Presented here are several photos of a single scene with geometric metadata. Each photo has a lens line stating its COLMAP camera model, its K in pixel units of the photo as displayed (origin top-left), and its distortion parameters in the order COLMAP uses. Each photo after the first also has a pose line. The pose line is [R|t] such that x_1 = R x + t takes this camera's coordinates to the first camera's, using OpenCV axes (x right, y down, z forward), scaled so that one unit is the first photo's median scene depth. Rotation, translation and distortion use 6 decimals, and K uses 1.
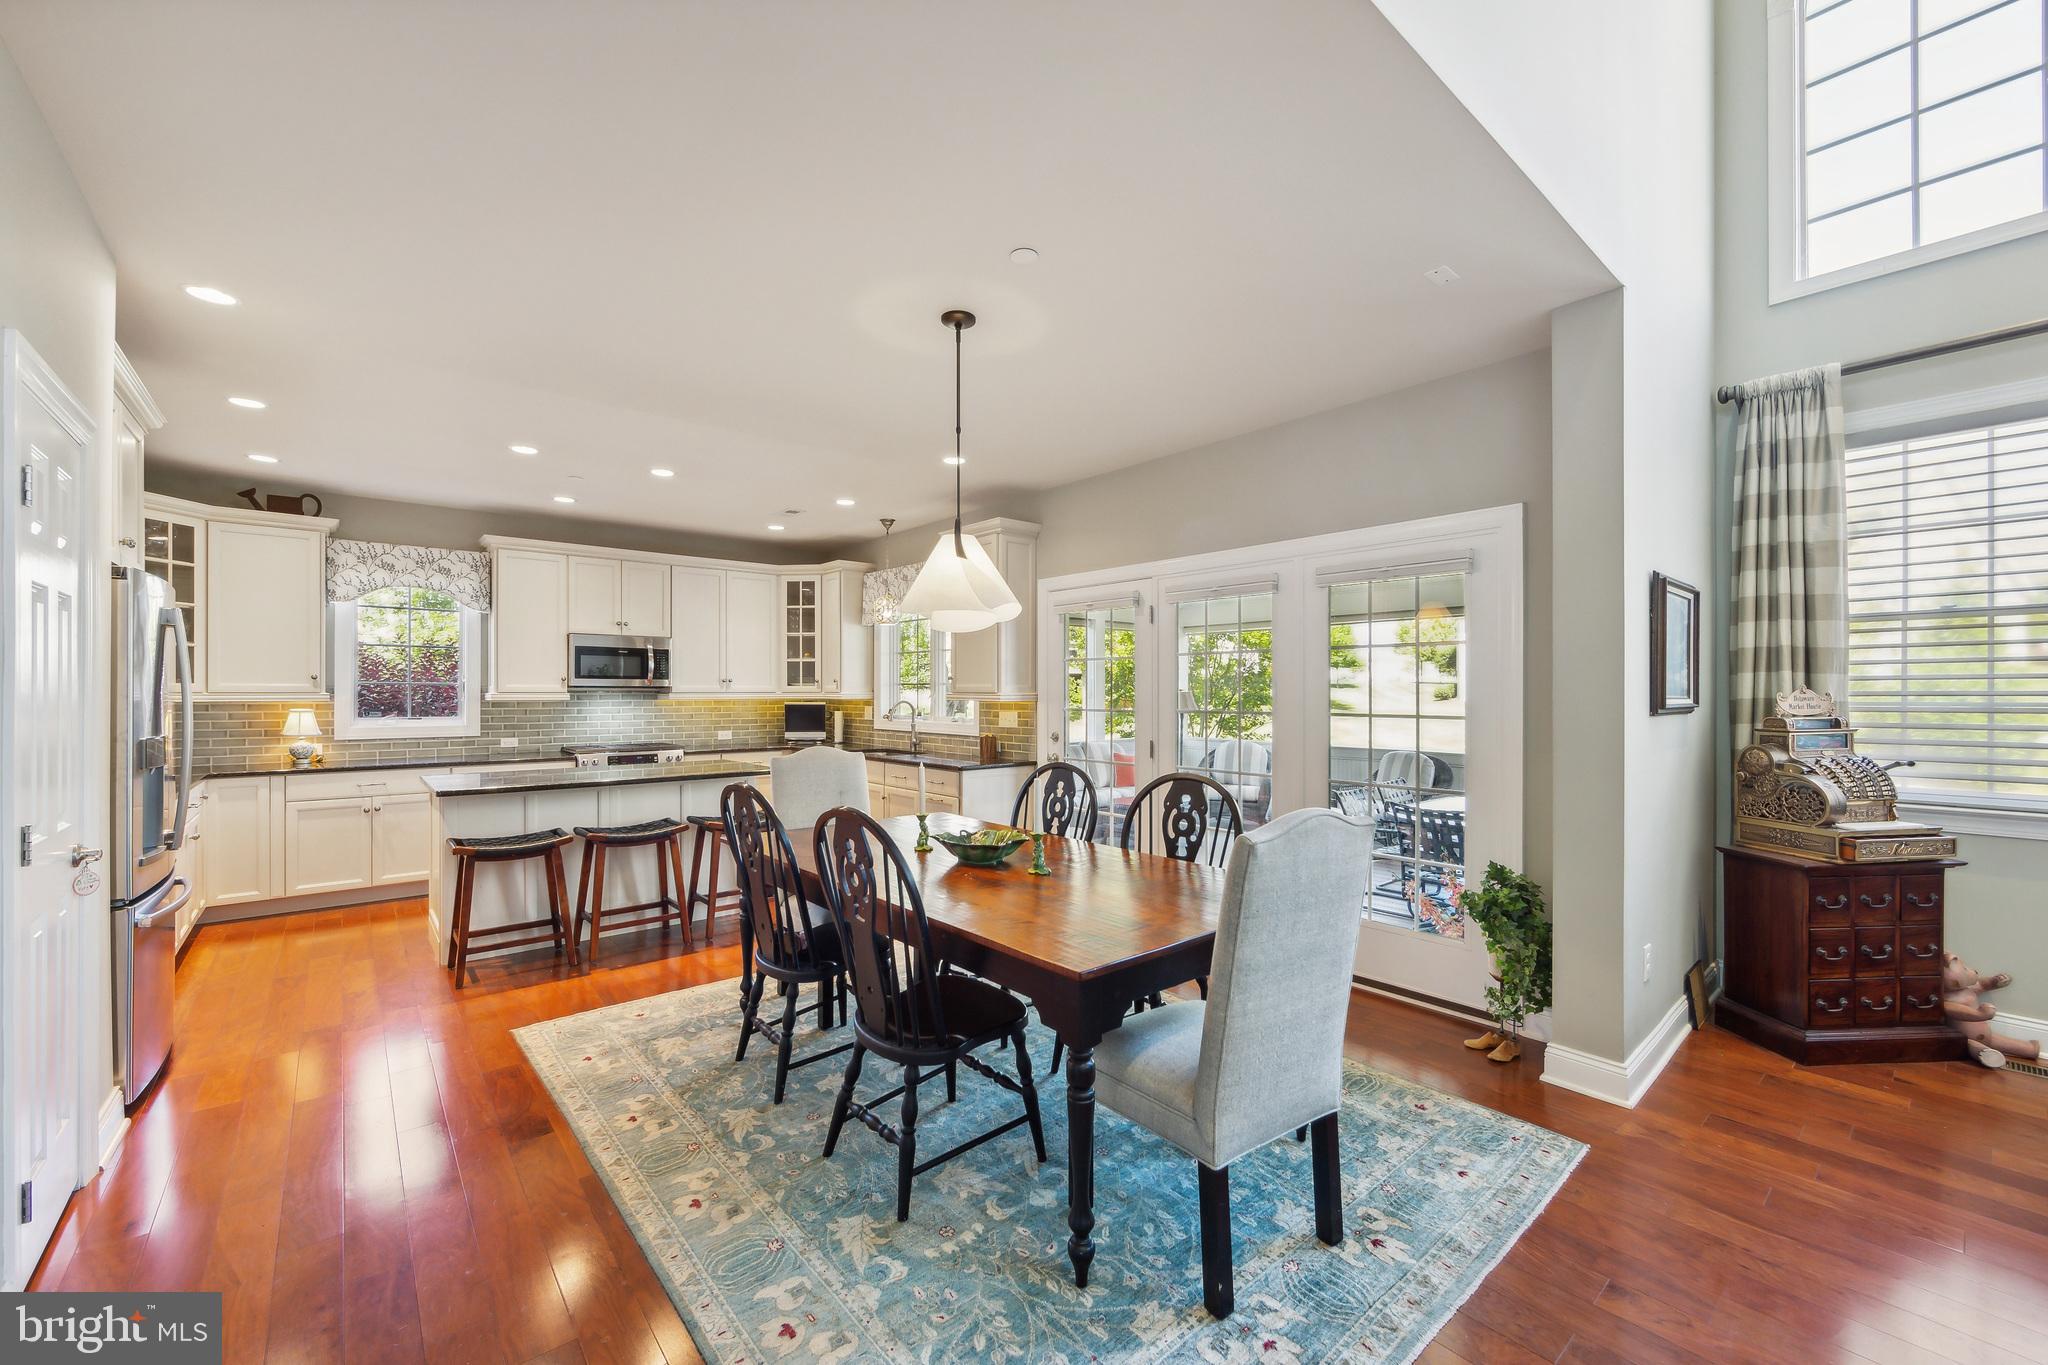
lens RADIAL K [[806.8, 0, 1024.2], [0, 806.8, 690.2], [0, 0, 1]] dist [-0.000705, -0.000147]
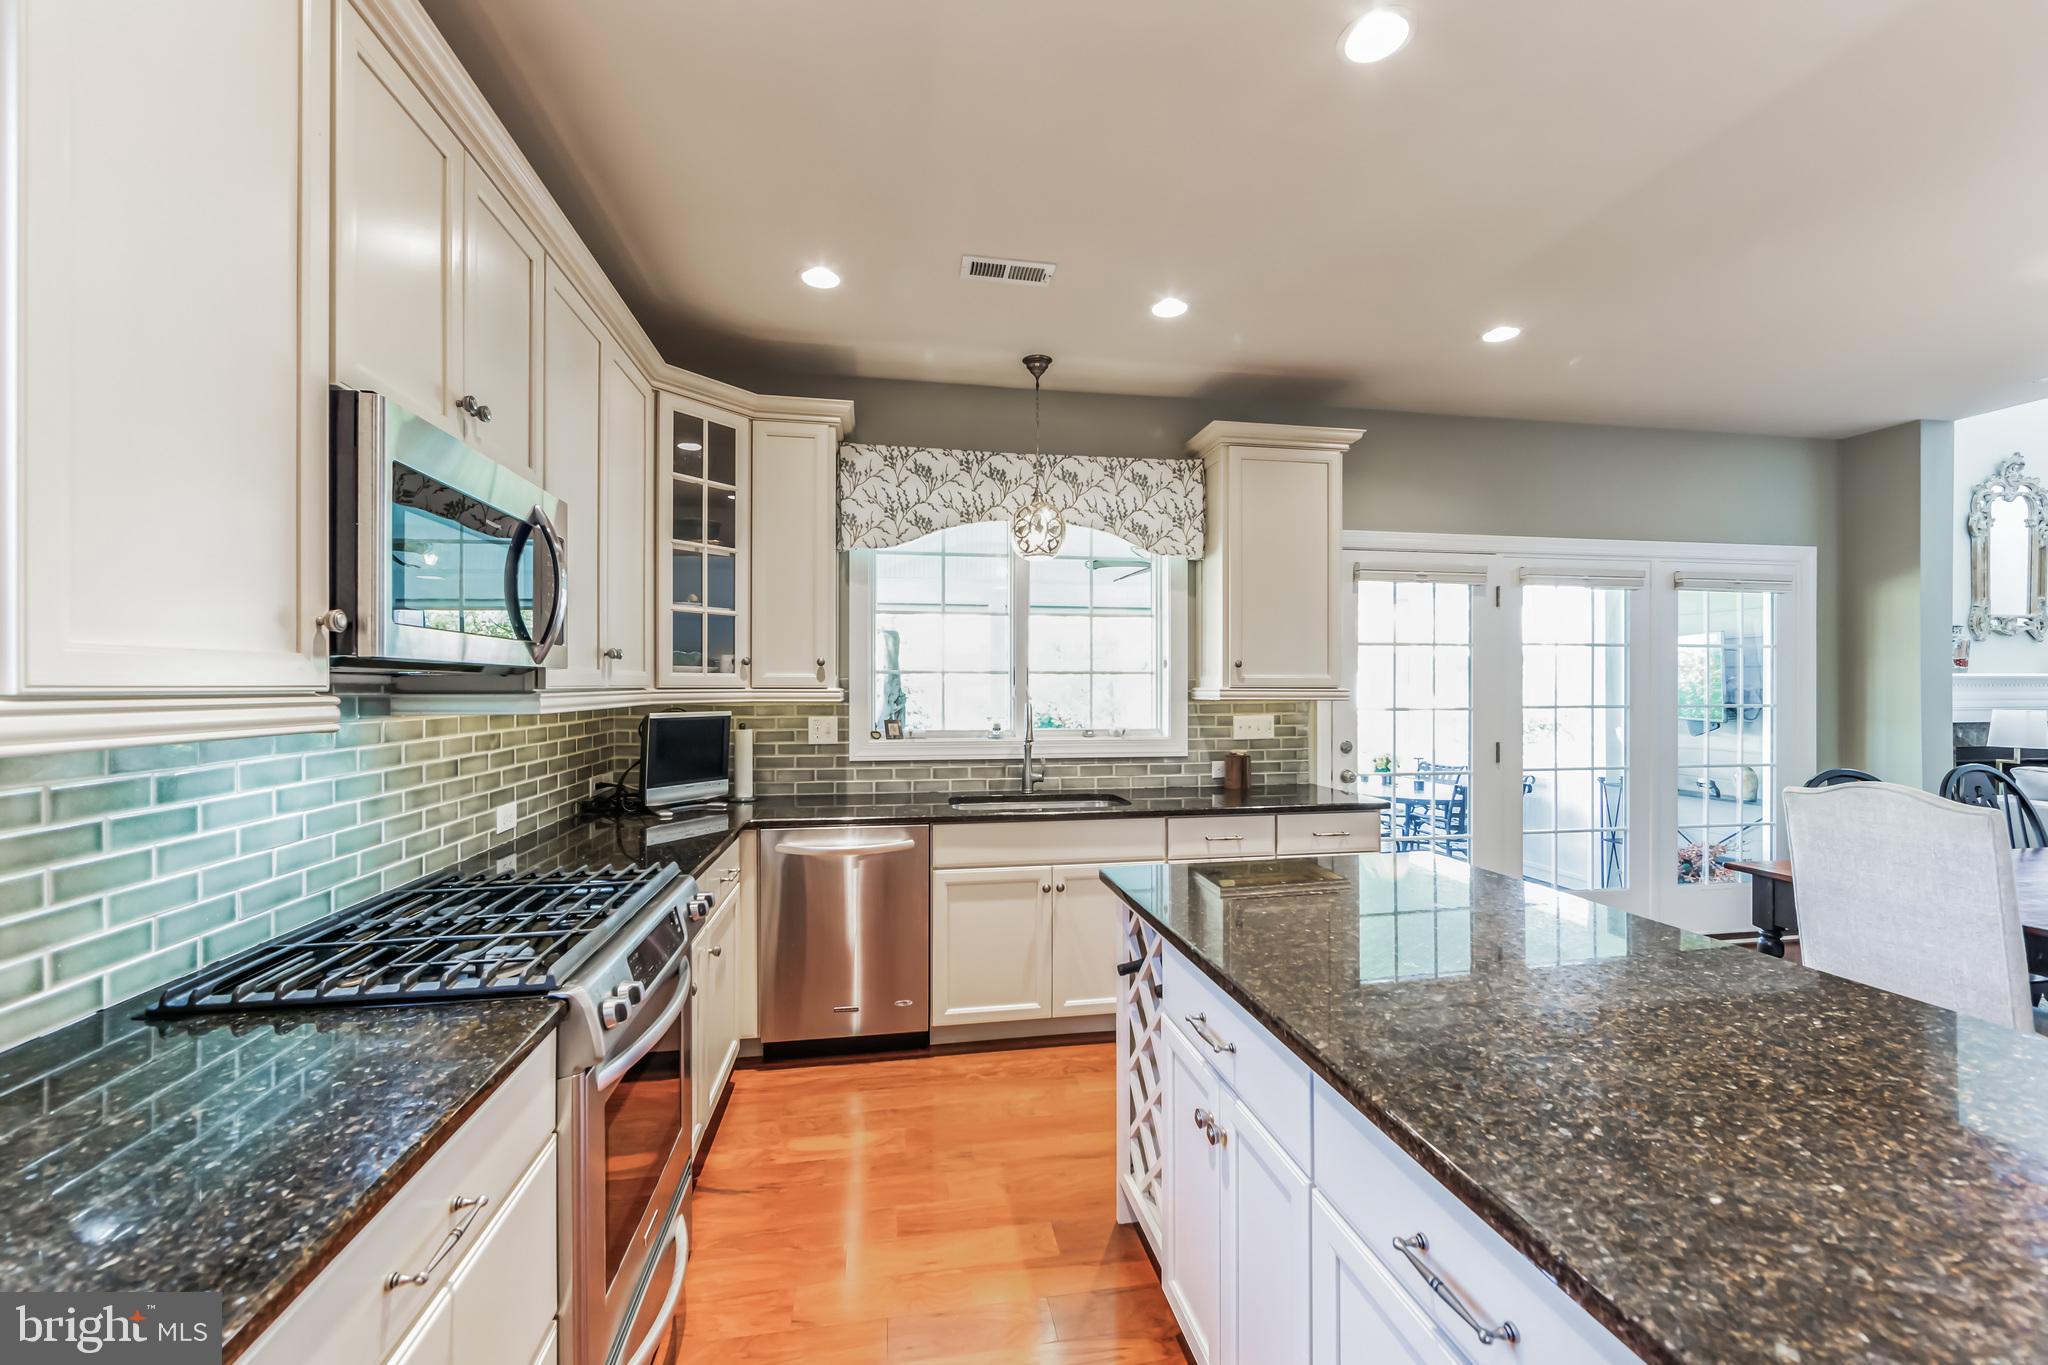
lens RADIAL K [[806.8, 0, 1026.1], [0, 806.8, 685.1], [0, 0, 1]] dist [-0.000705, -0.000147]
pose [[0.511449, 0.001822, 0.859312, -0.636708], [0.000280, 0.999997, -0.002287, 0.002565], [-0.859314, 0.001410, 0.511447, 0.751043]]
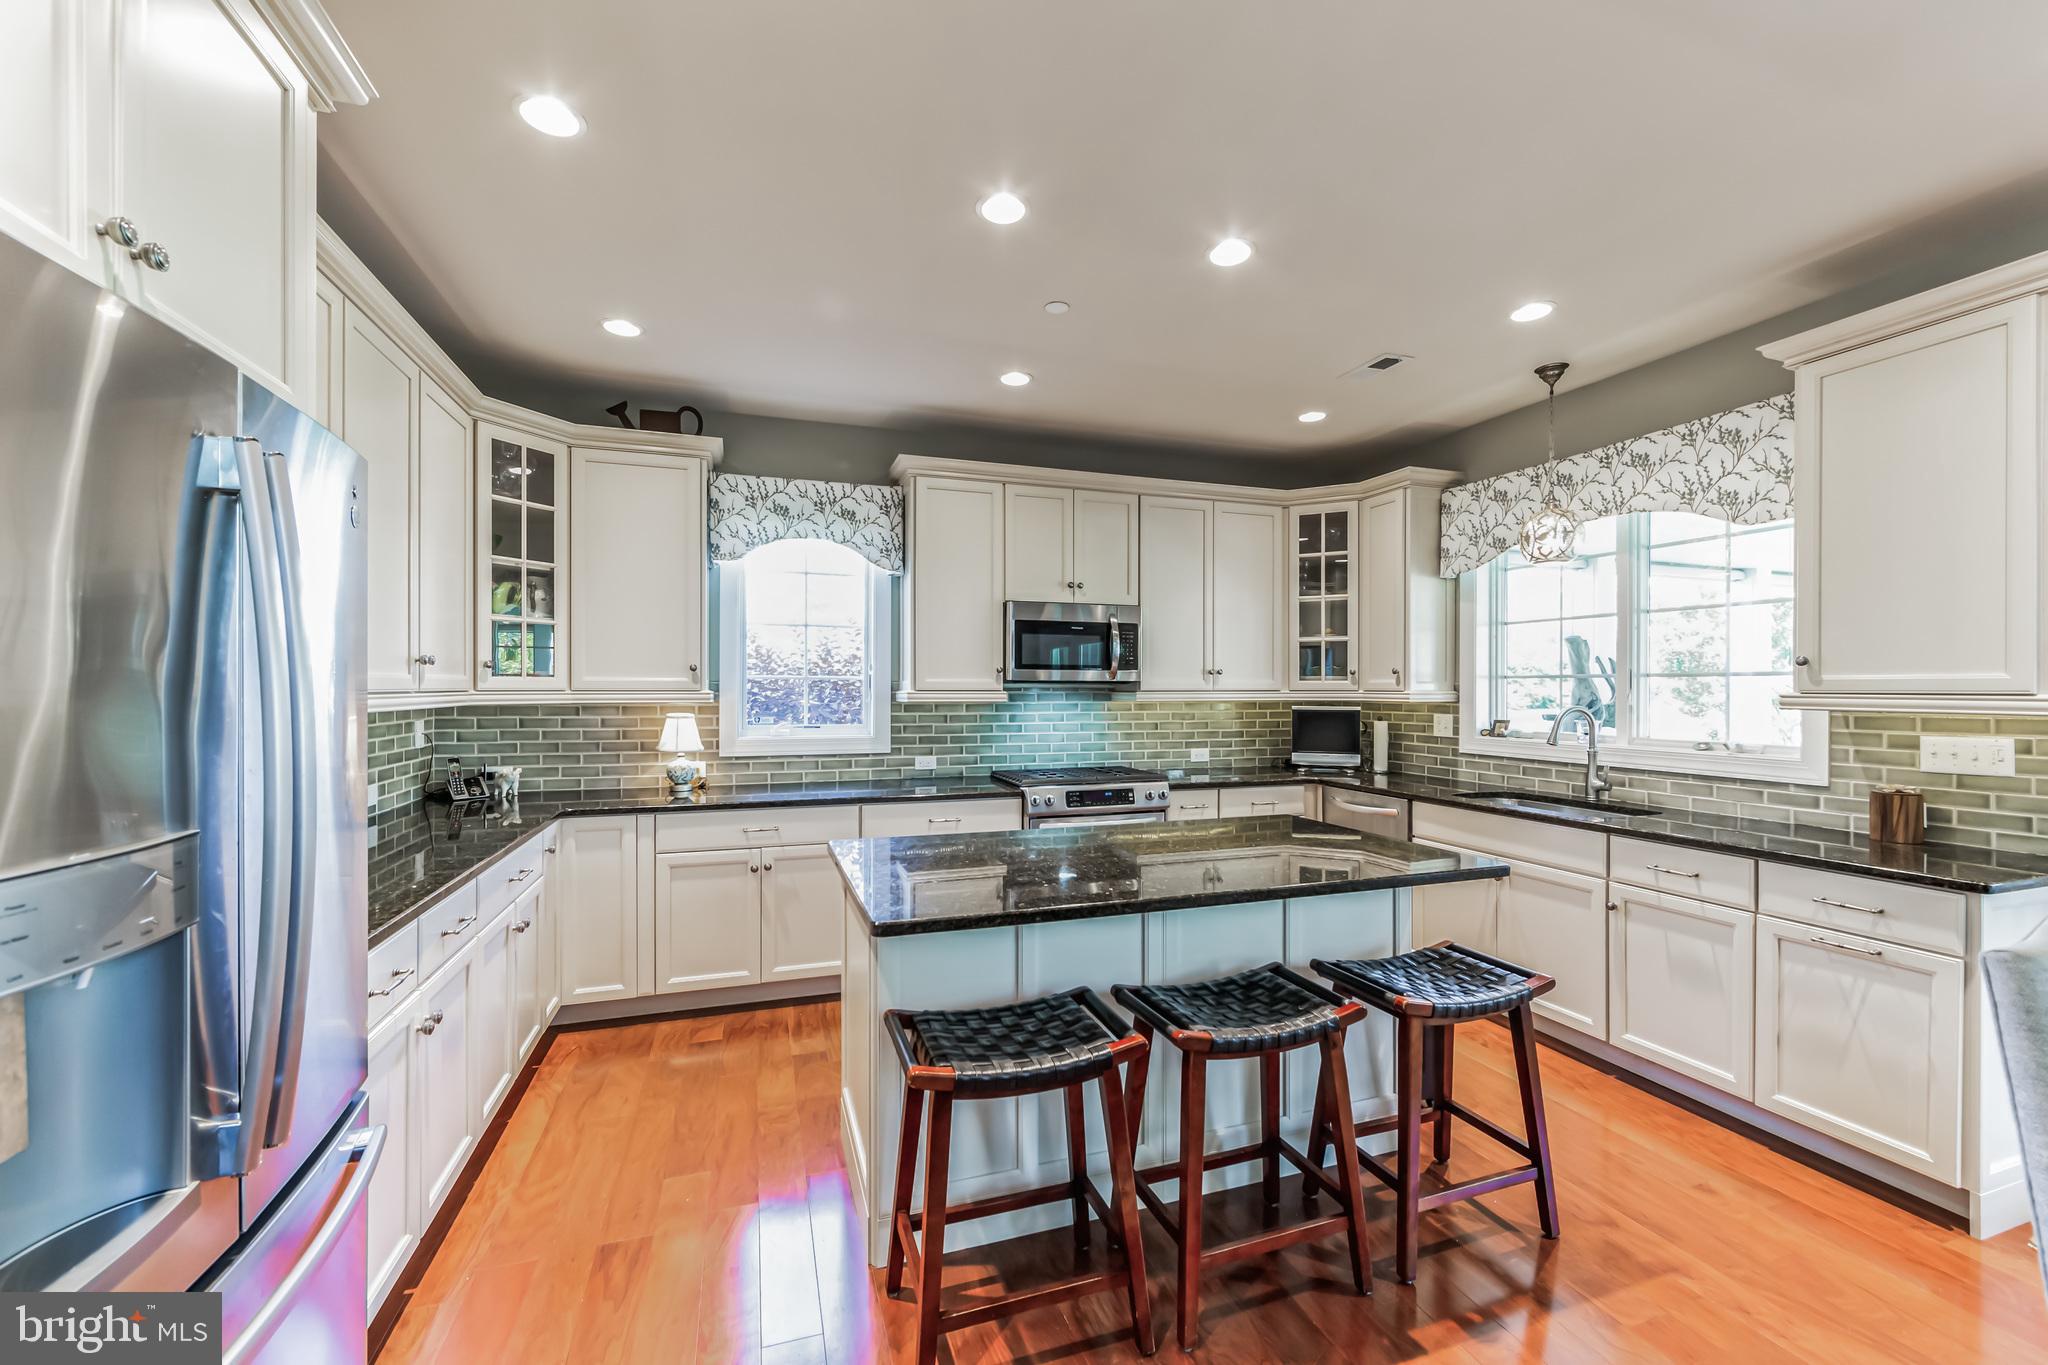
lens RADIAL K [[806.8, 0, 1032.1], [0, 806.8, 687.9], [0, 0, 1]] dist [-0.000705, -0.000147]
pose [[0.933046, 0.000681, -0.359757, -0.304256], [-0.000306, 0.999999, 0.001100, 0.000054], [0.359757, -0.000916, 0.933046, 0.387170]]
